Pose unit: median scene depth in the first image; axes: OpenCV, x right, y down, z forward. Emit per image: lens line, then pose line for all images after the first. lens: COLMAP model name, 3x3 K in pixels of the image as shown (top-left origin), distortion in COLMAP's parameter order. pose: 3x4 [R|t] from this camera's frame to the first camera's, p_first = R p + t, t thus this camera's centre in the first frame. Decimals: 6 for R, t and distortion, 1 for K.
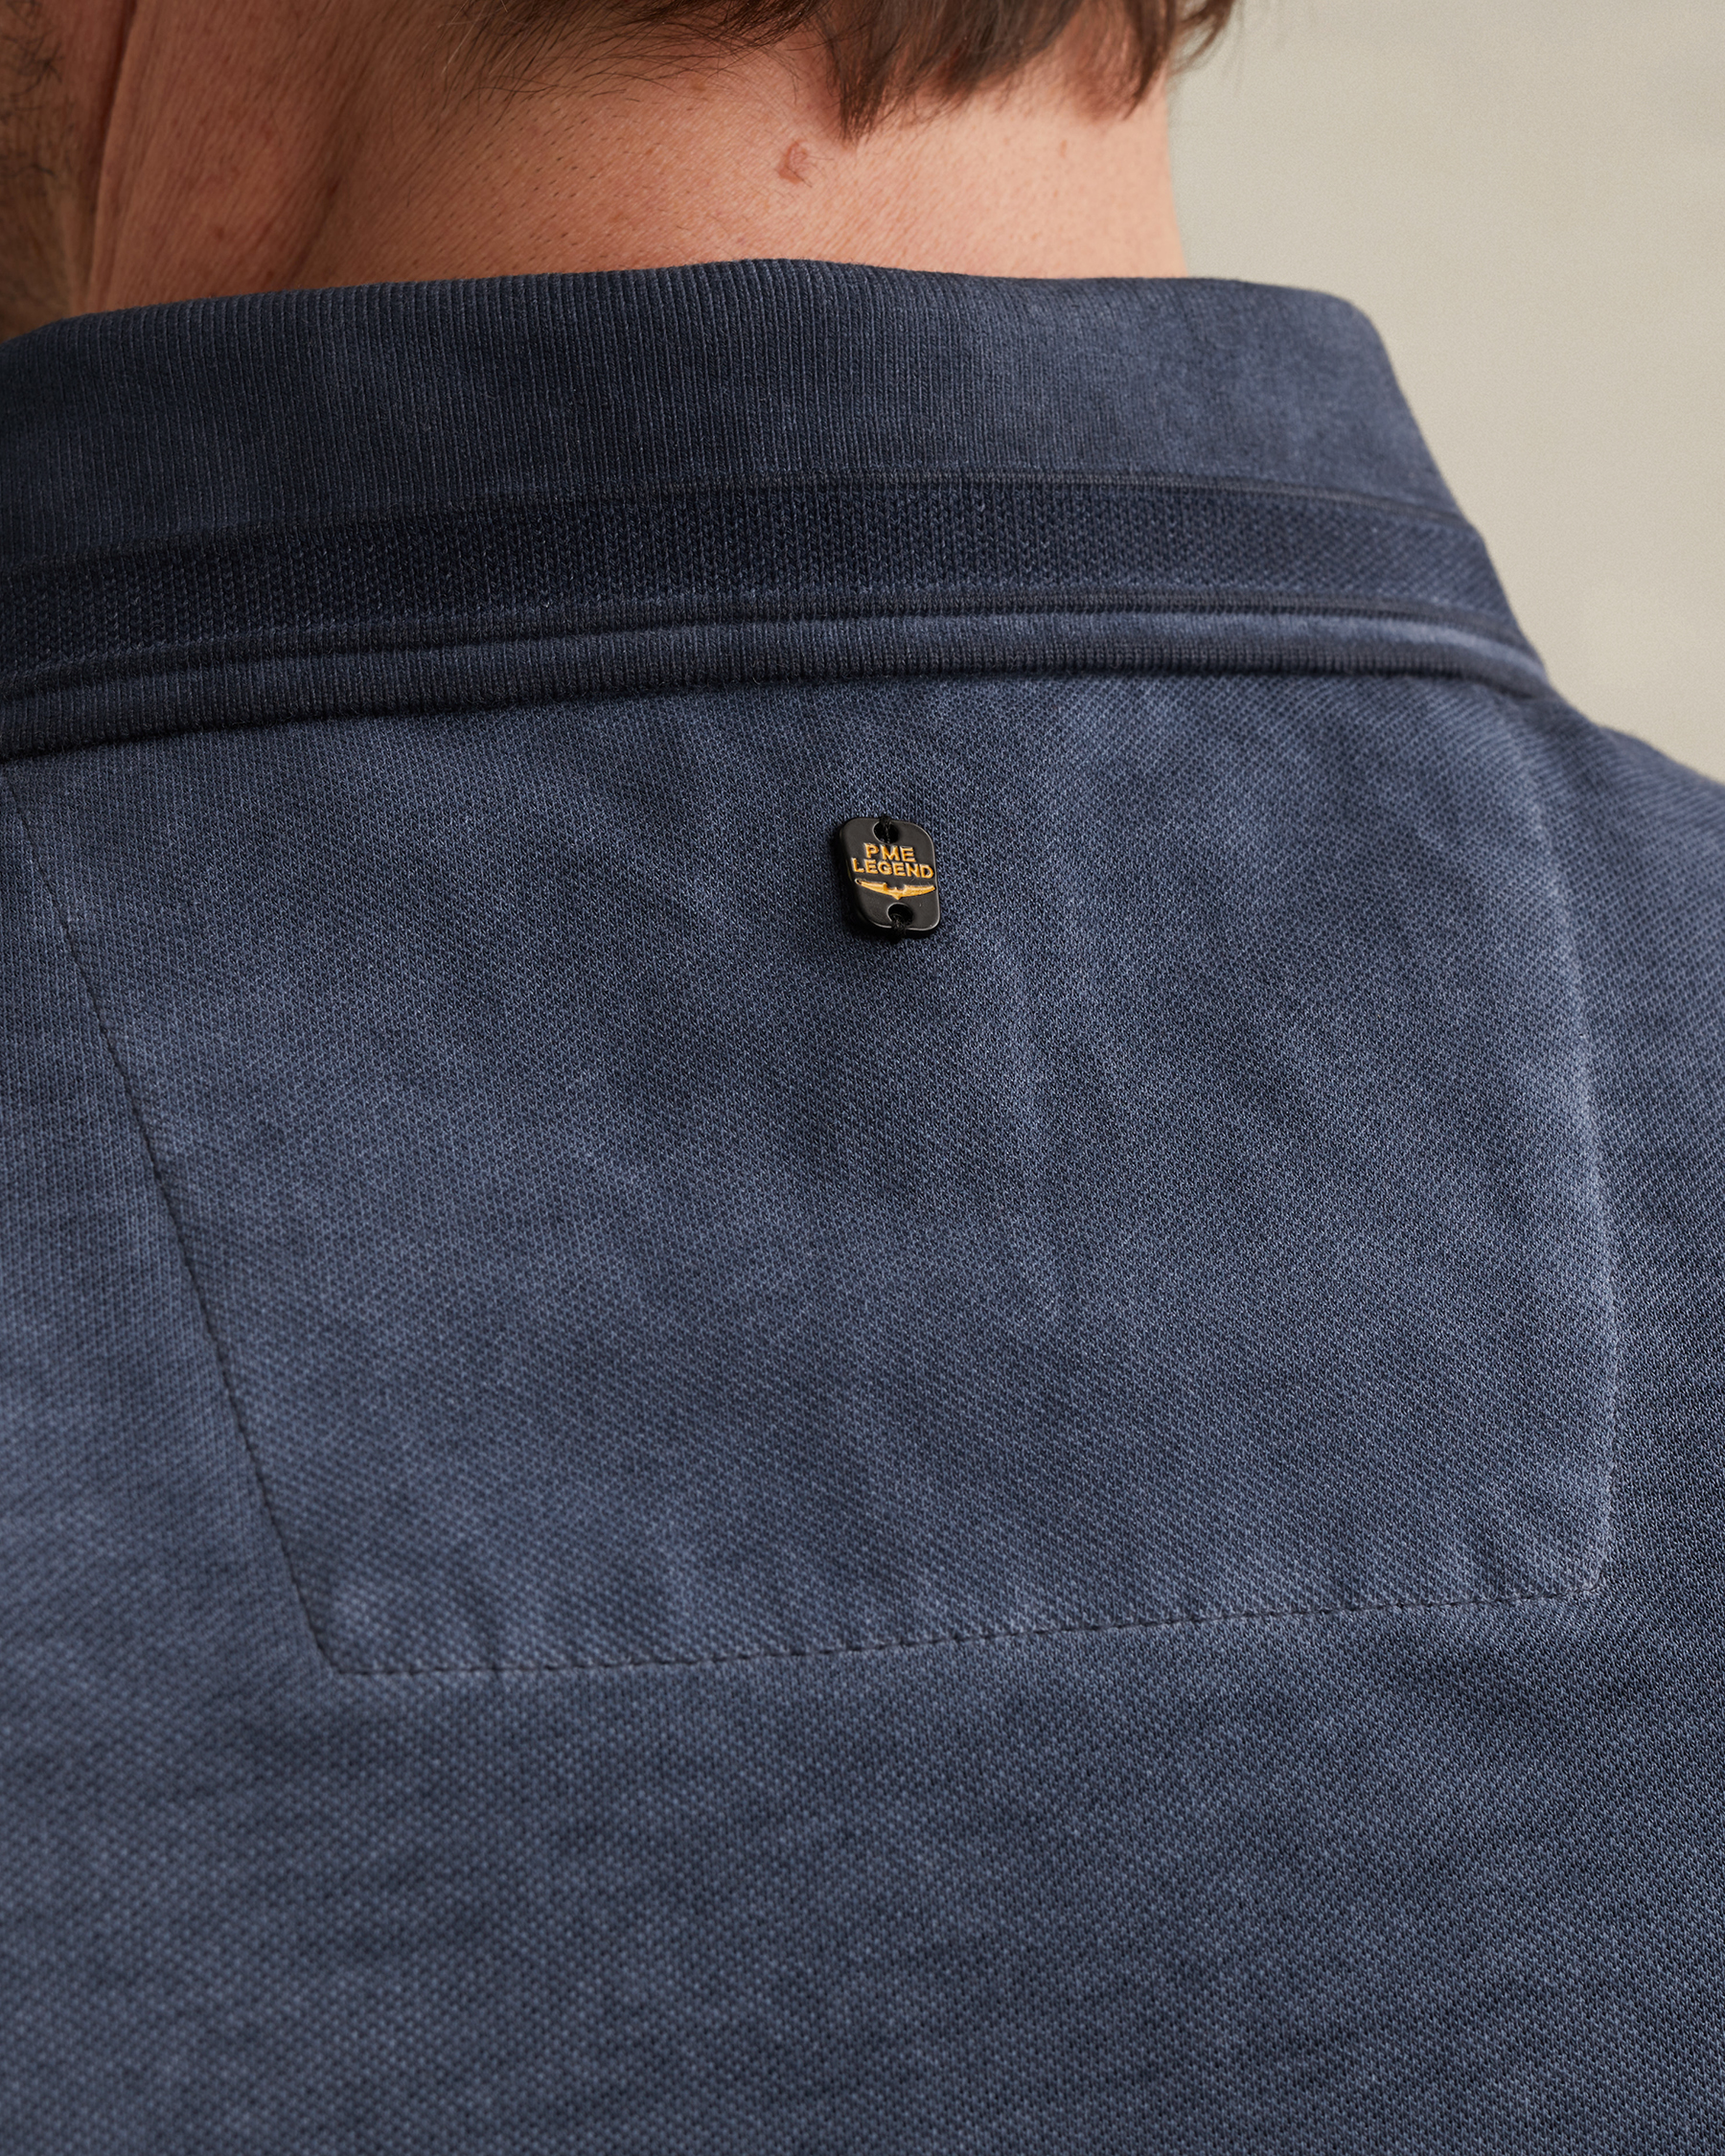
lens RADIAL K [[6241.7, 0, 860.6], [0, 6241.7, 1077.5], [0, 0, 1]] dist [0.120188, 0.000000]
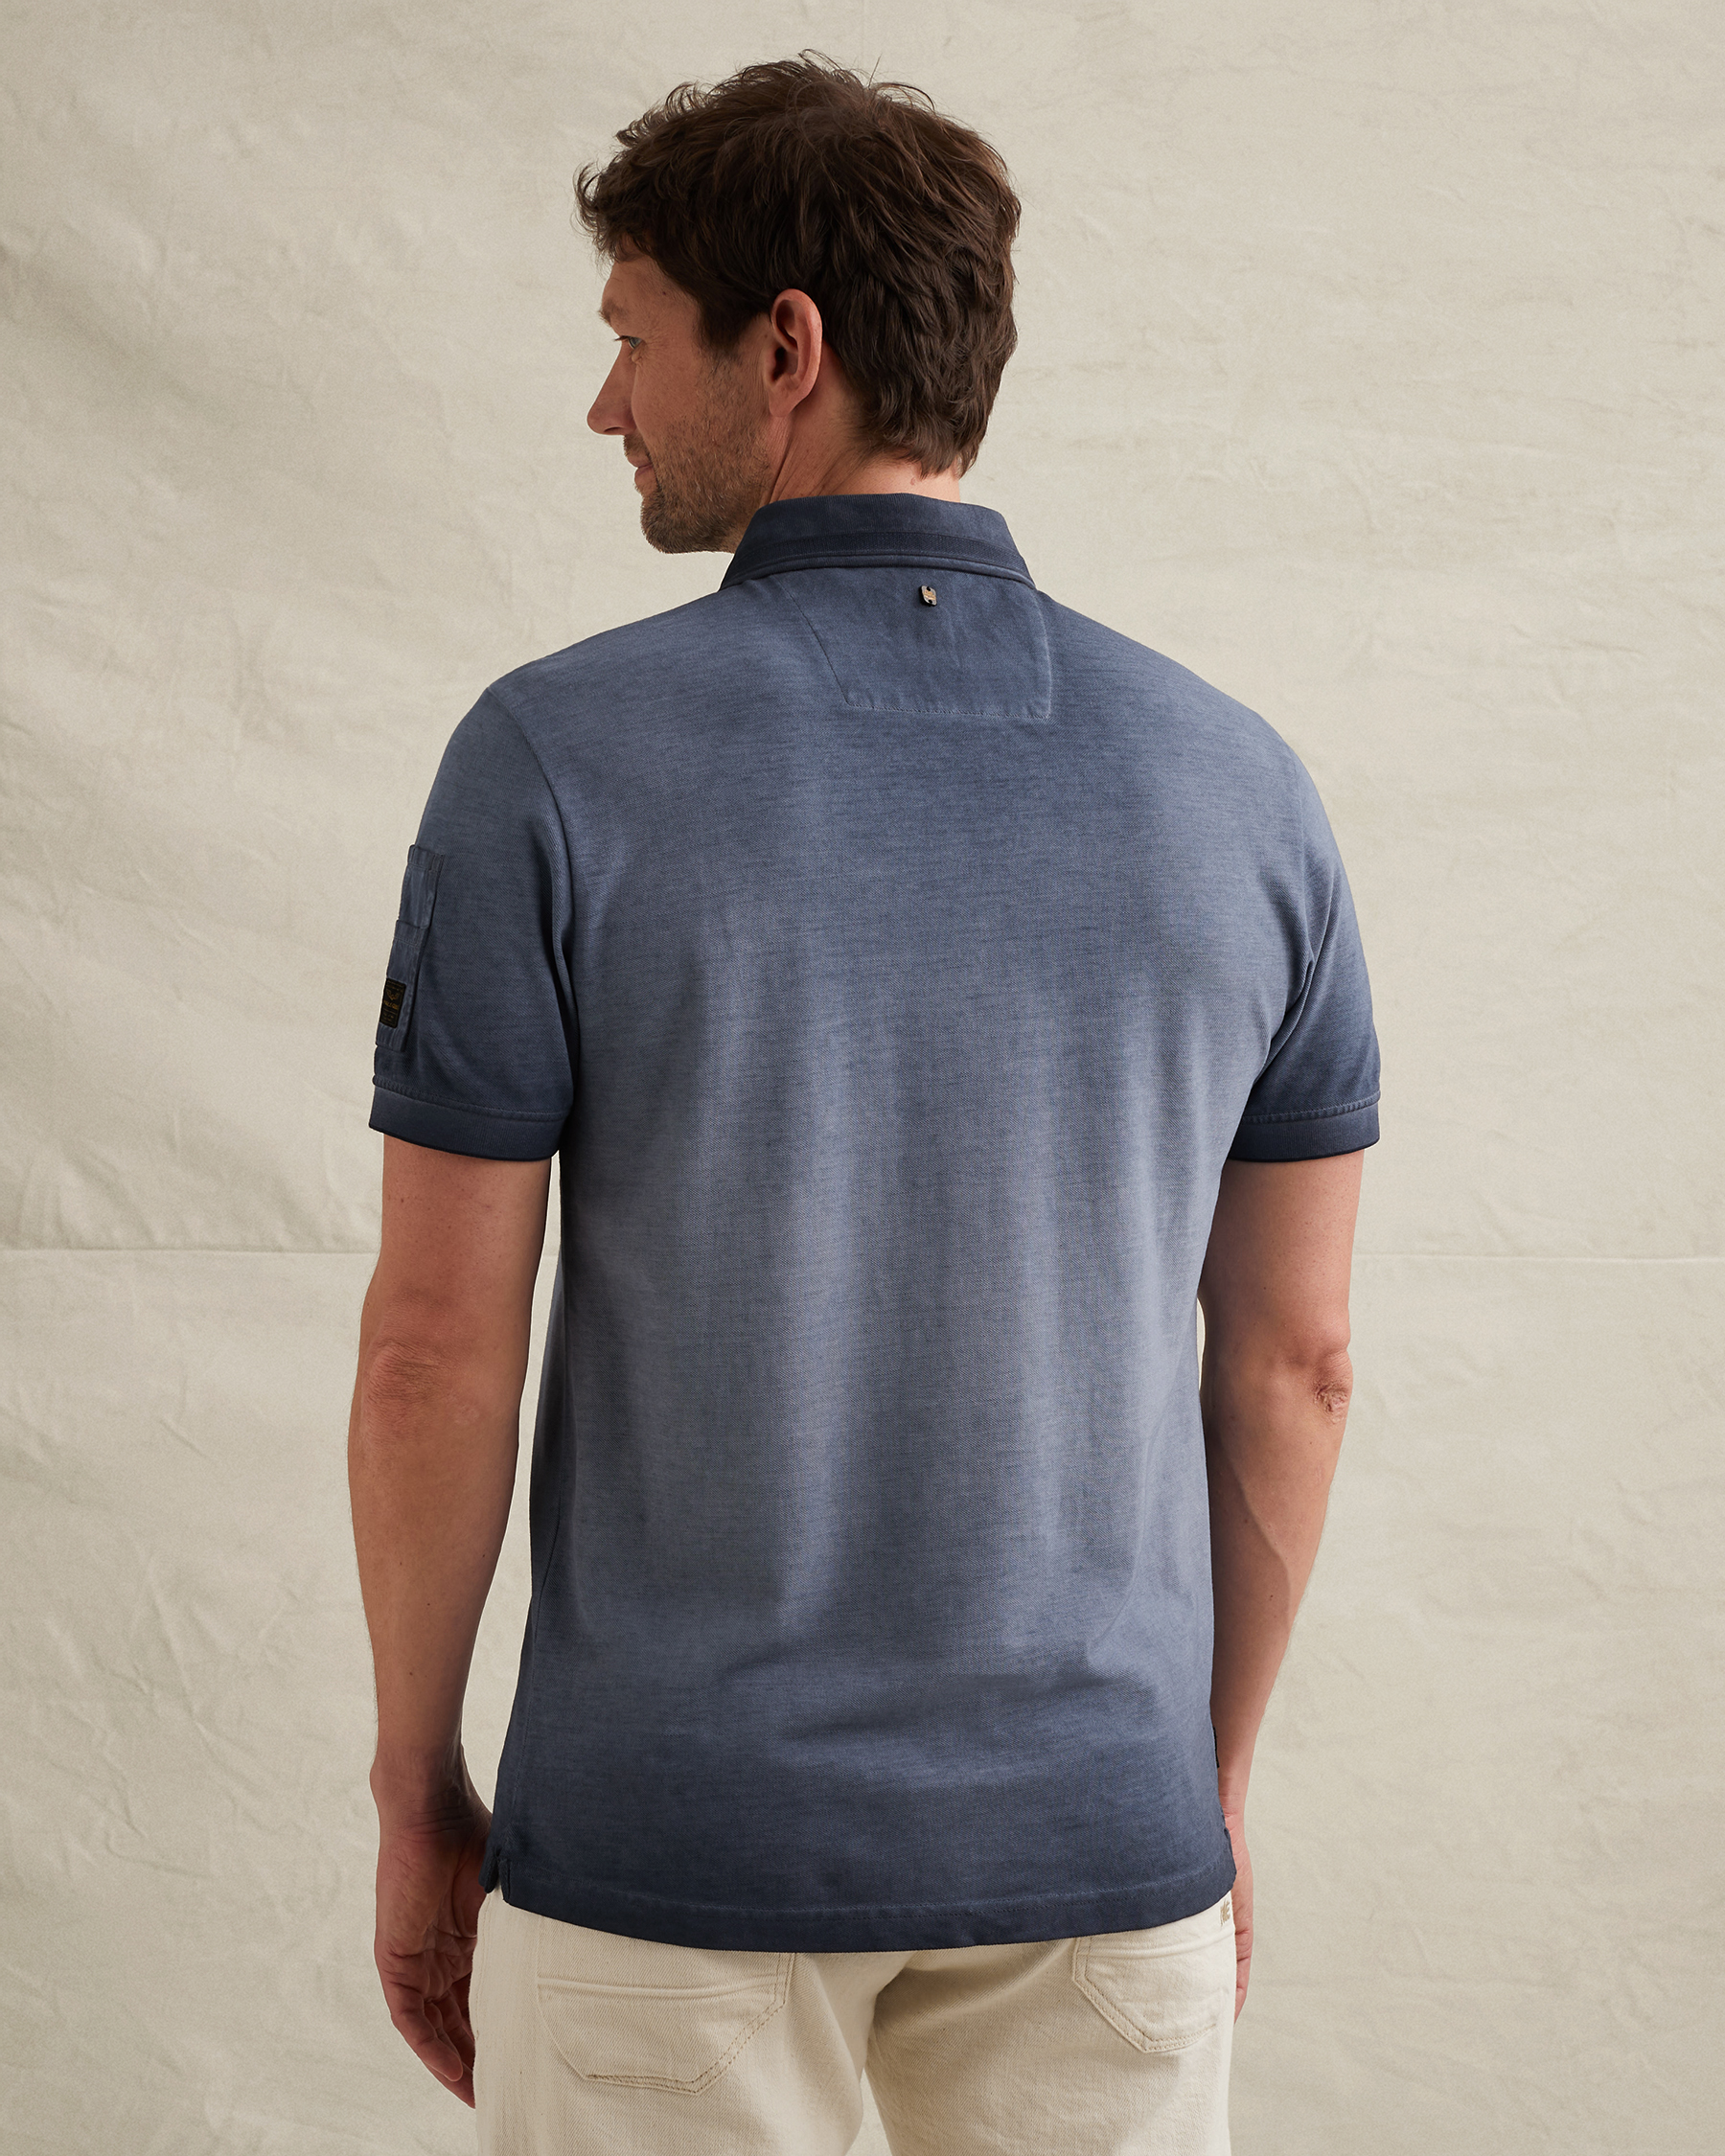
lens RADIAL K [[6241.7, 0, 849.3], [0, 6241.7, 1082.7], [0, 0, 1]] dist [0.120188, 0.000000]
pose [[0.993966, 0.026420, 0.106459, -0.679450], [-0.013731, 0.992894, -0.118206, 1.111705], [-0.108825, 0.116030, 0.987266, -4.702539]]
